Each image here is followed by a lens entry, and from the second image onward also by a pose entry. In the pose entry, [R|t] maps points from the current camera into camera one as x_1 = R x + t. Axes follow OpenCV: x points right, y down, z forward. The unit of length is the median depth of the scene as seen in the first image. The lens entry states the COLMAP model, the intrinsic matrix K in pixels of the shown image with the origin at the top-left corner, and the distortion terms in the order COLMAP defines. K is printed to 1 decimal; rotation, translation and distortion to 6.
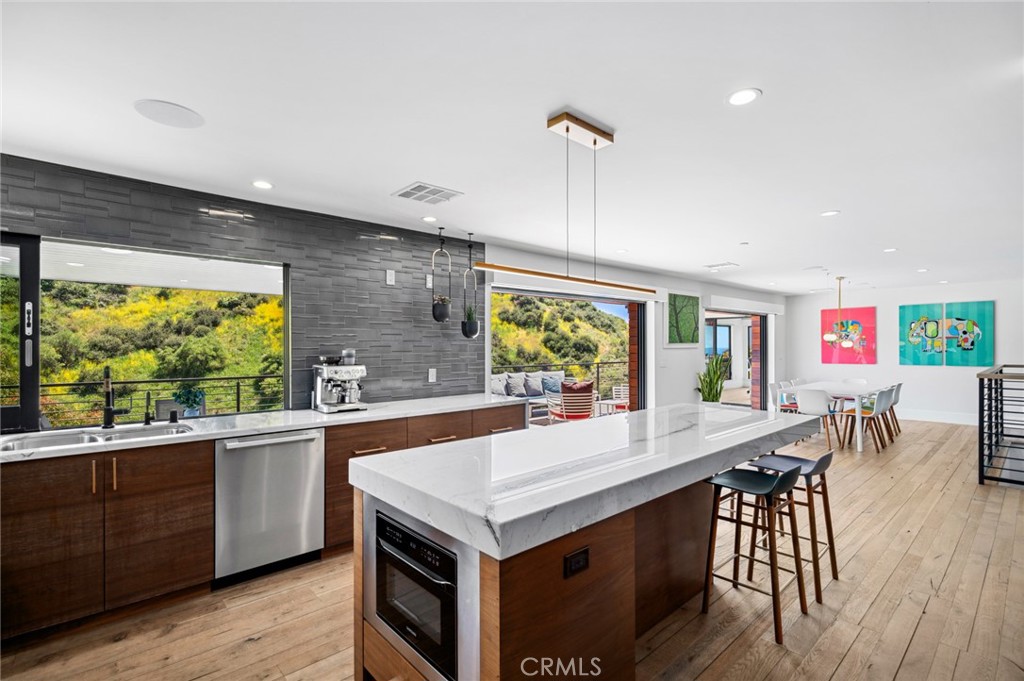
lens RADIAL K [[475.0, 0, 518.9], [0, 475.0, 344.5], [0, 0, 1]] dist [0.002622, -0.000508]
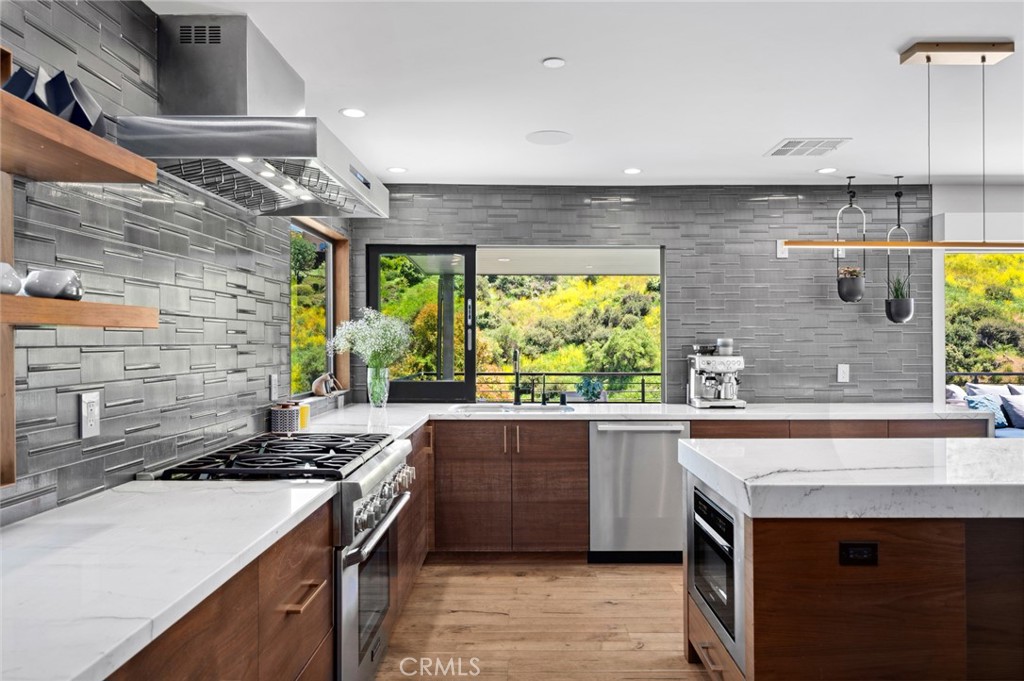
lens RADIAL K [[712.4, 0, 518.9], [0, 712.4, 338.0], [0, 0, 1]] dist [-0.002268, -0.001732]
pose [[0.735450, -0.002483, -0.677574, 0.196776], [0.002230, 0.999997, -0.001245, 0.009179], [0.677575, -0.000595, 0.735453, -0.170486]]
